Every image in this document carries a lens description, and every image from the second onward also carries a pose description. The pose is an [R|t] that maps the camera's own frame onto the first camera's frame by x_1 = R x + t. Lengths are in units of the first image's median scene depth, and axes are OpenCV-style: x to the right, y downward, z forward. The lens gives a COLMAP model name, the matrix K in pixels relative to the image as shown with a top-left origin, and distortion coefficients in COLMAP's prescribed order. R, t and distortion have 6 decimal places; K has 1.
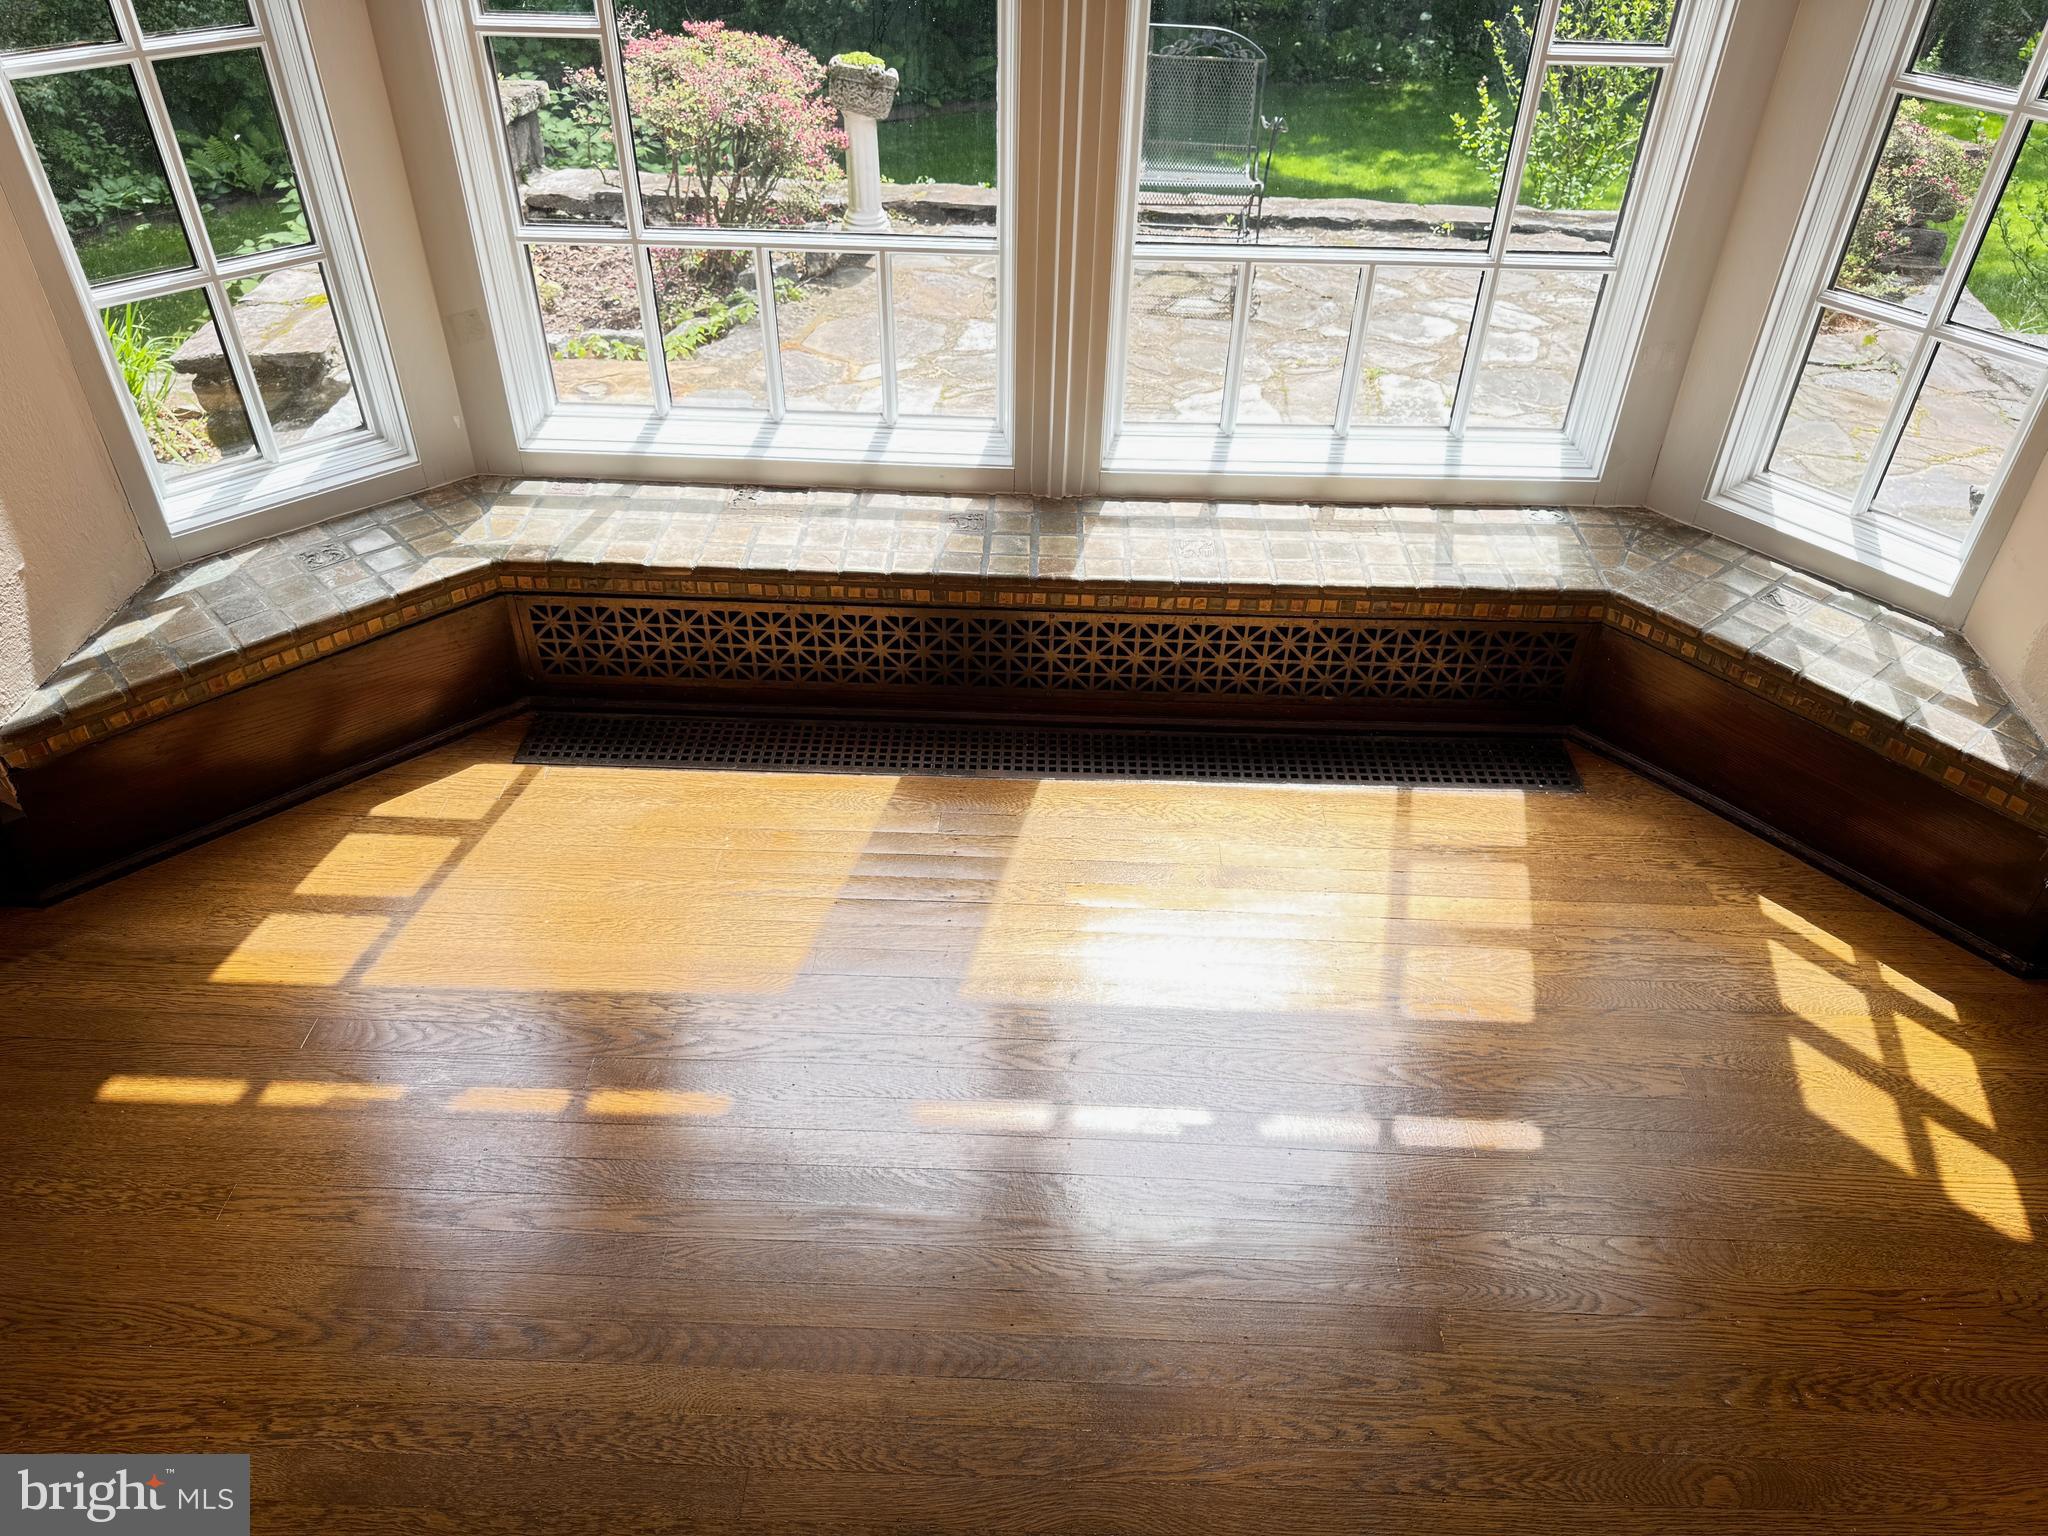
lens RADIAL K [[1472.1, 0, 1024.0], [0, 1472.1, 768.0], [0, 0, 1]] dist [0.003831, -0.005348]
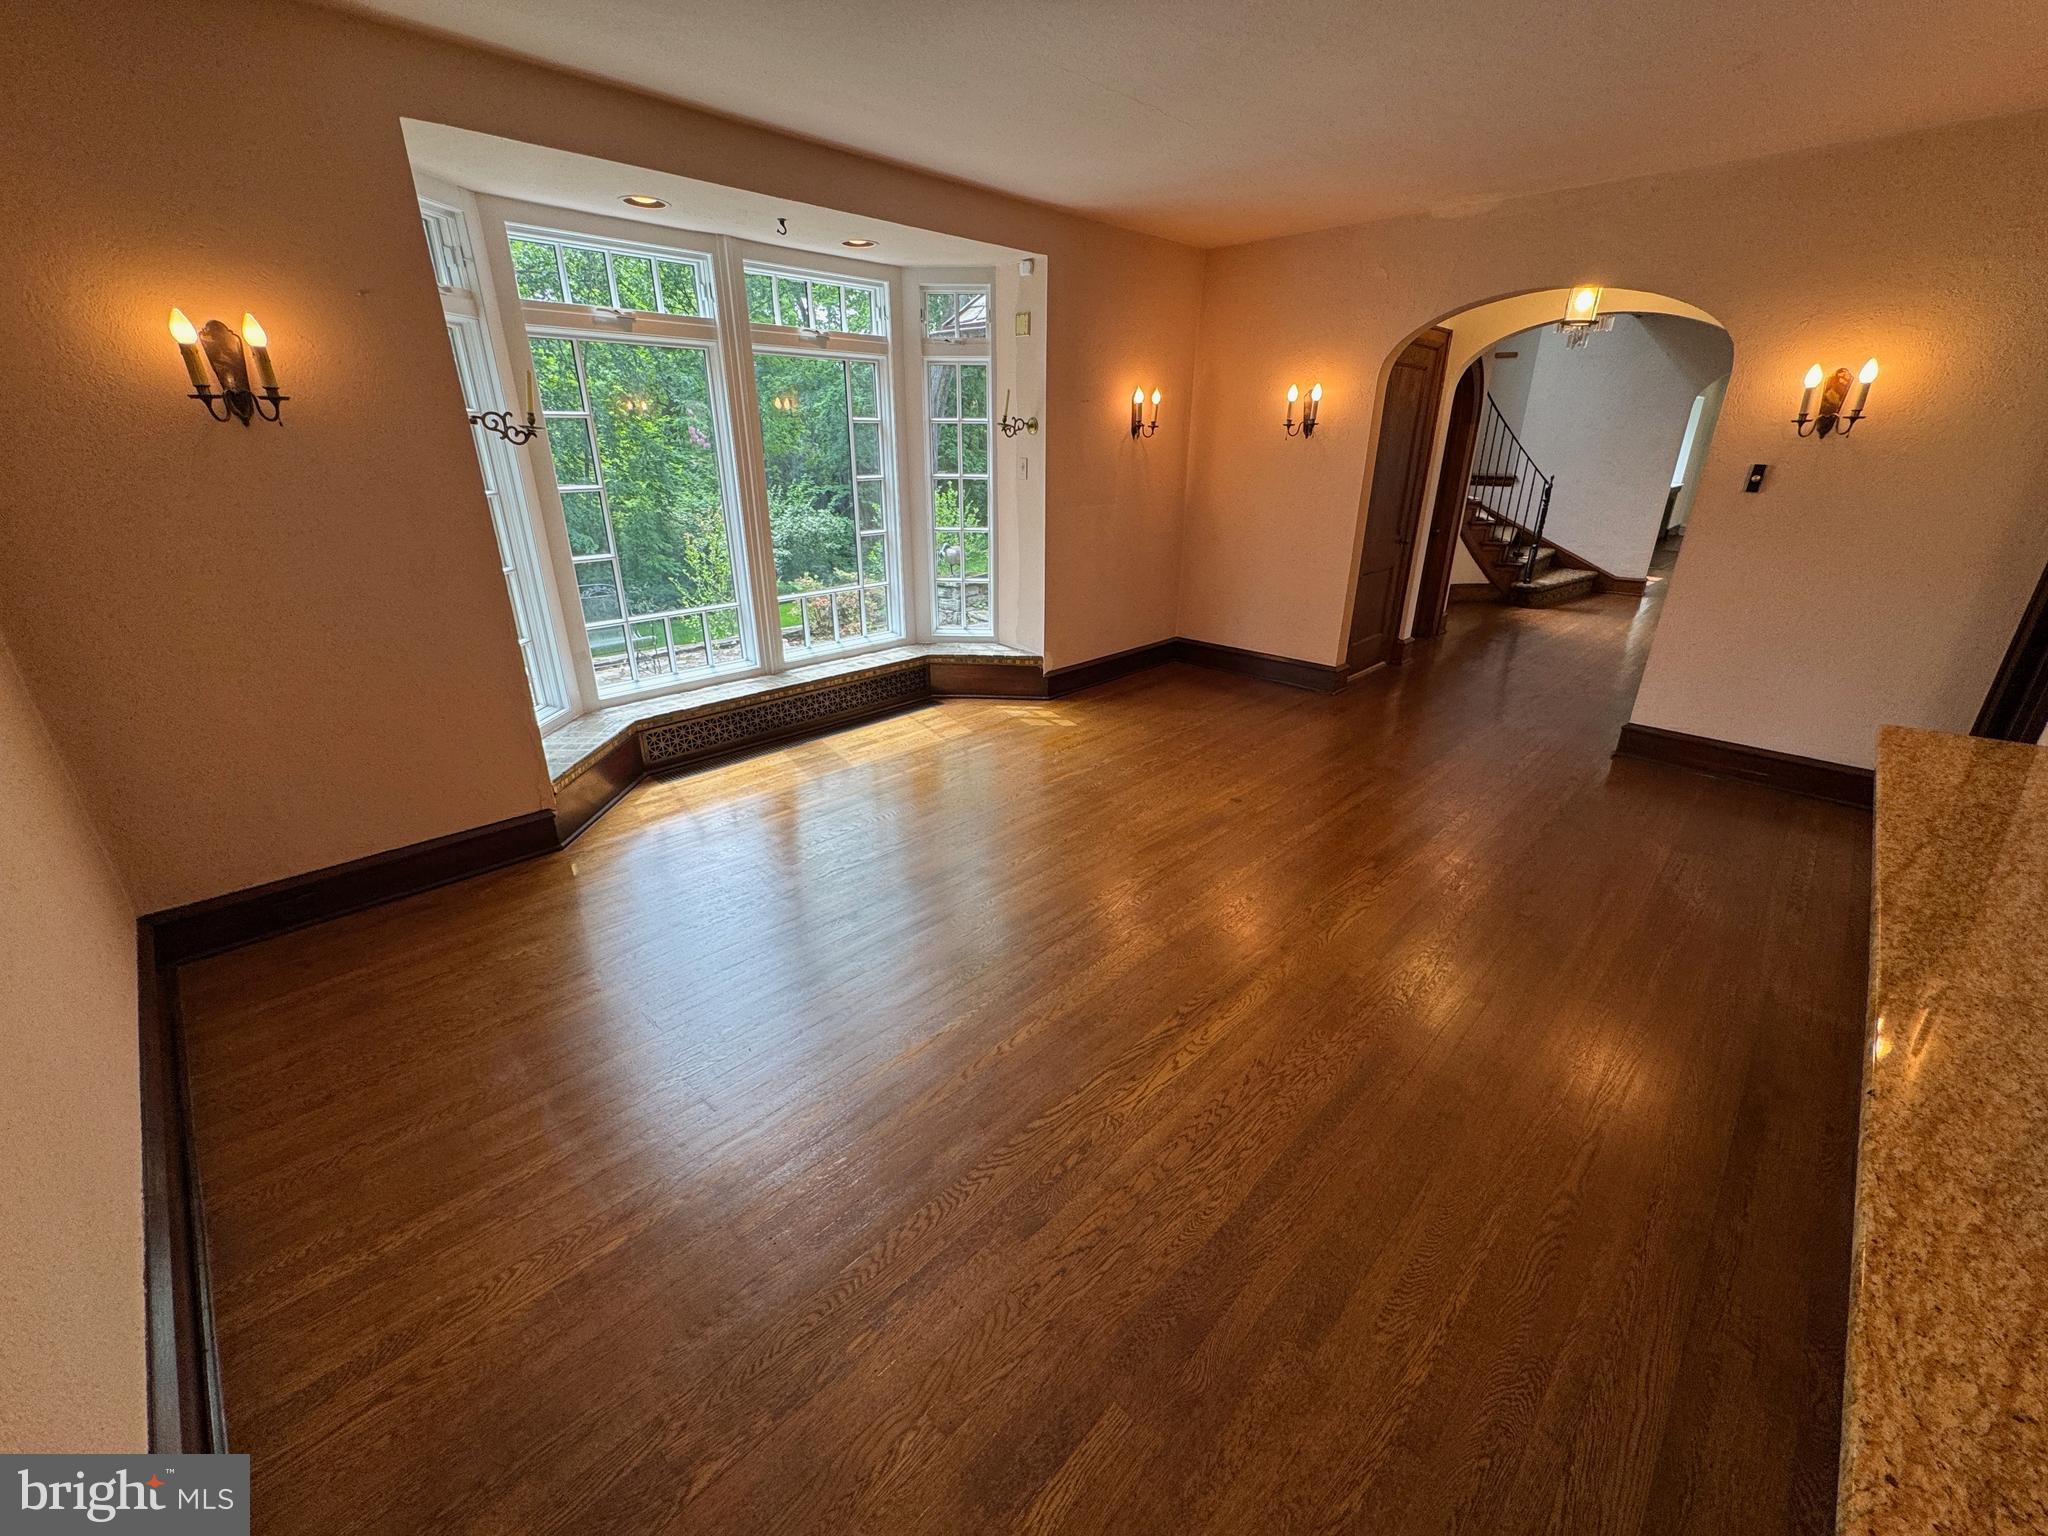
lens RADIAL K [[811.0, 0, 1024.0], [0, 811.0, 768.0], [0, 0, 1]] dist [-0.000491, 0.000222]
pose [[0.684636, -0.296553, 0.665830, -0.927917], [0.451385, 0.889746, -0.067852, 0.403327], [-0.572298, 0.347000, 0.743011, -0.614583]]
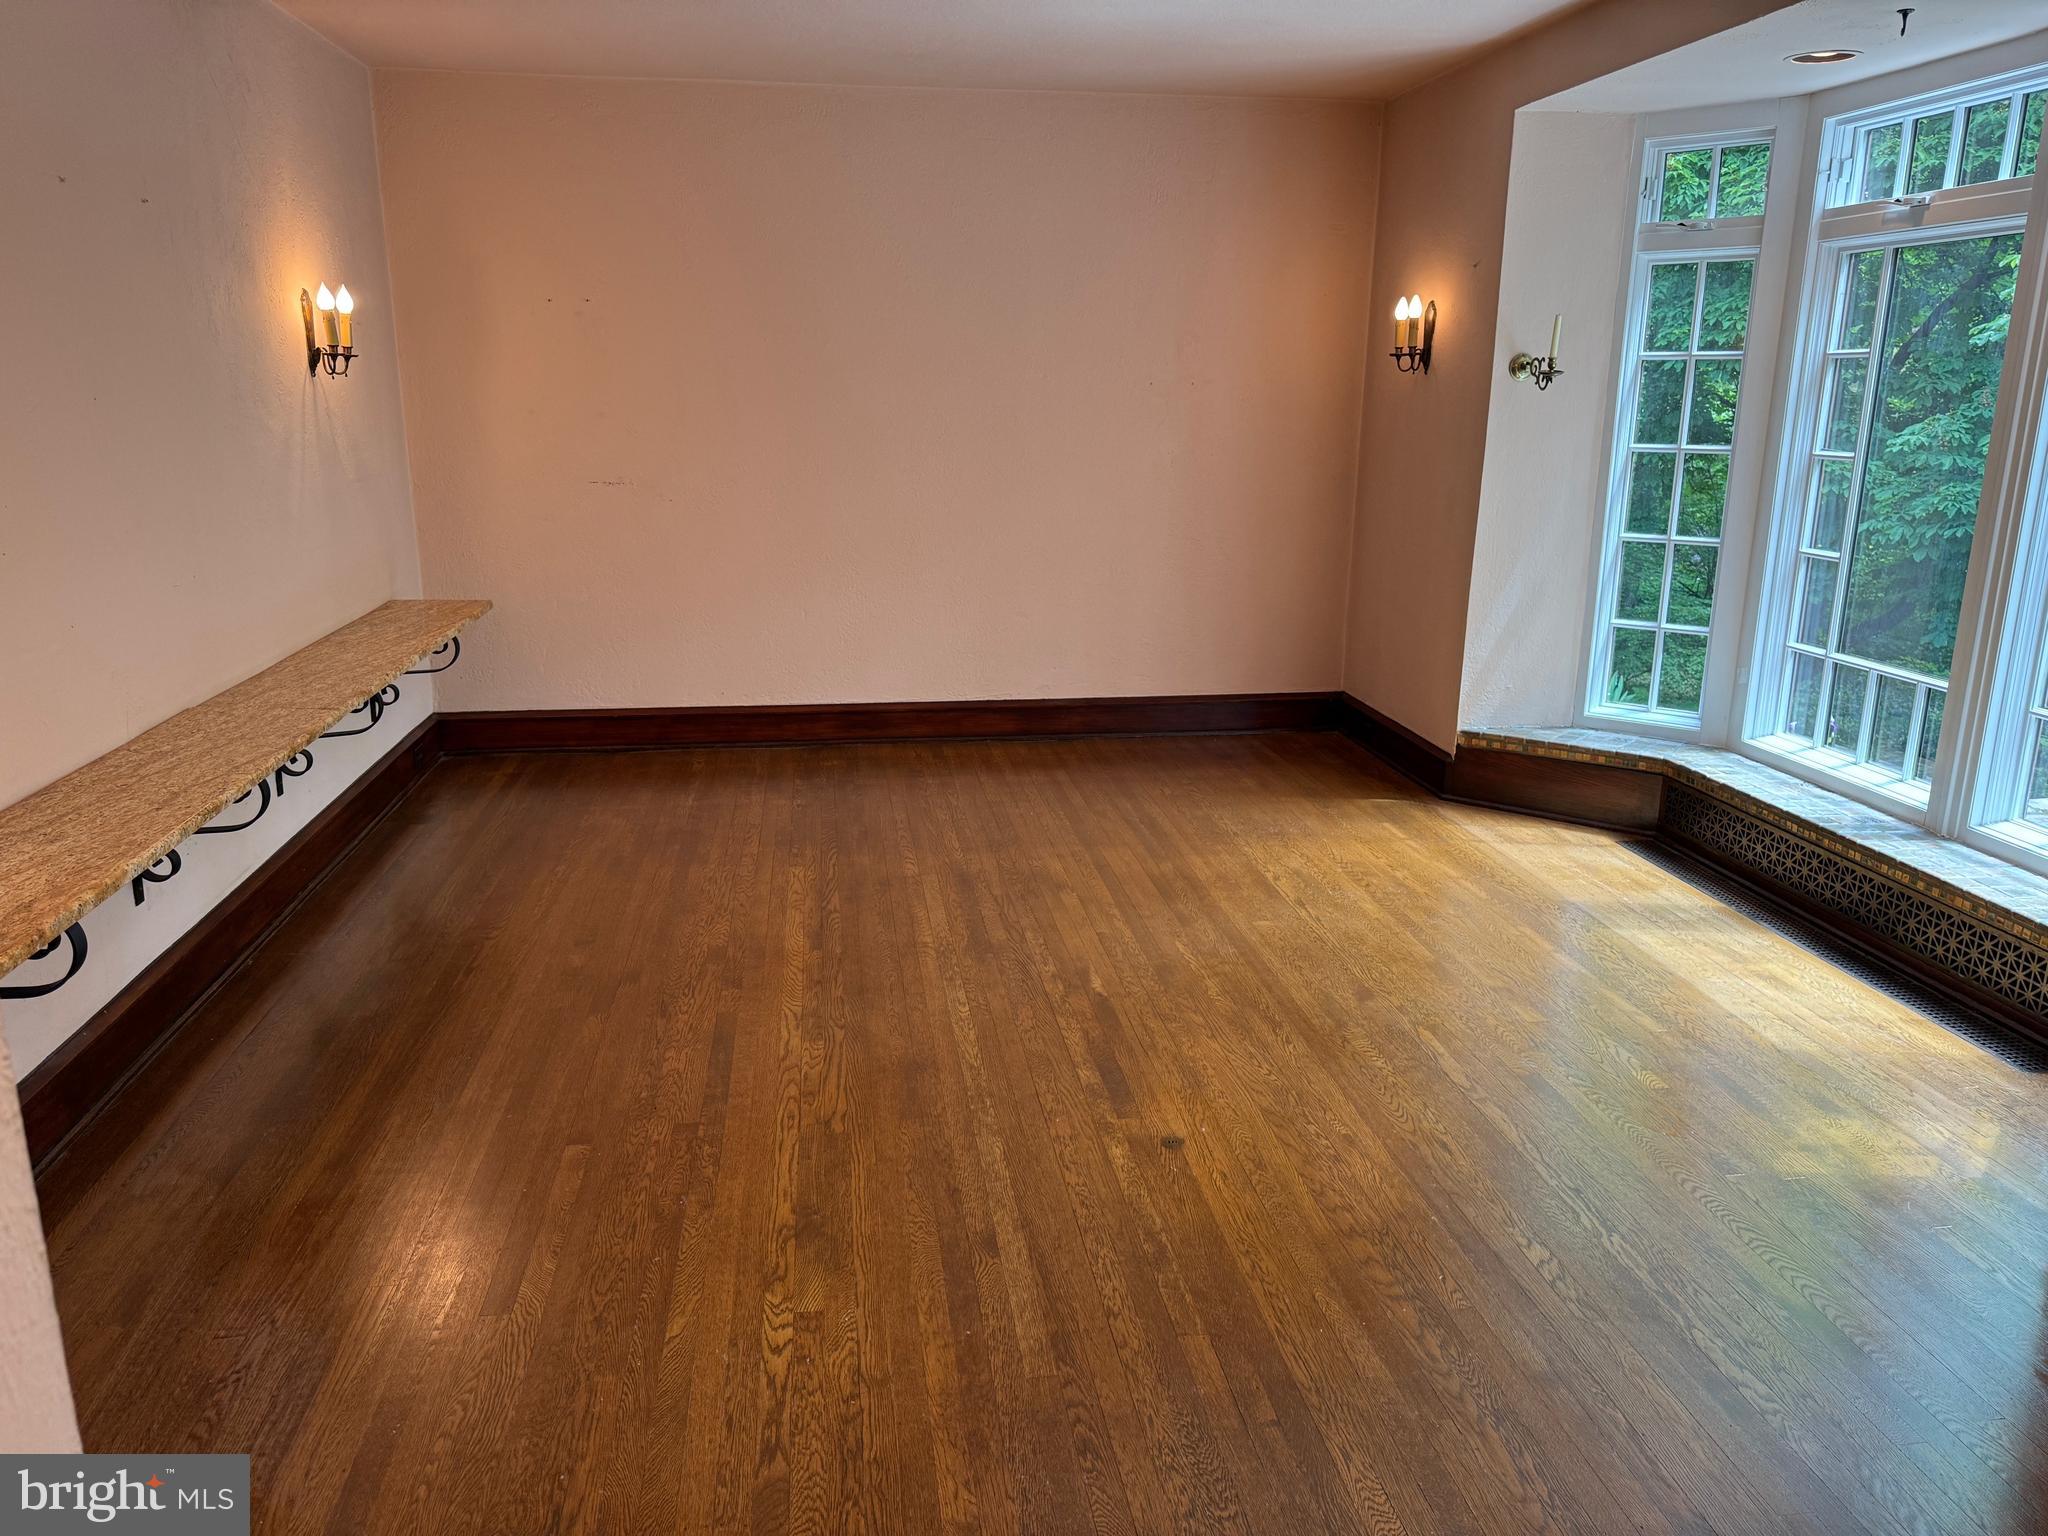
lens RADIAL K [[1448.0, 0, 1024.0], [0, 1448.0, 768.0], [0, 0, 1]] dist [0.086169, -0.112613]
pose [[0.163490, 0.230960, -0.959129, 1.523948], [-0.600395, 0.794732, 0.089032, 0.238102], [0.782814, 0.561300, 0.268598, -0.288455]]
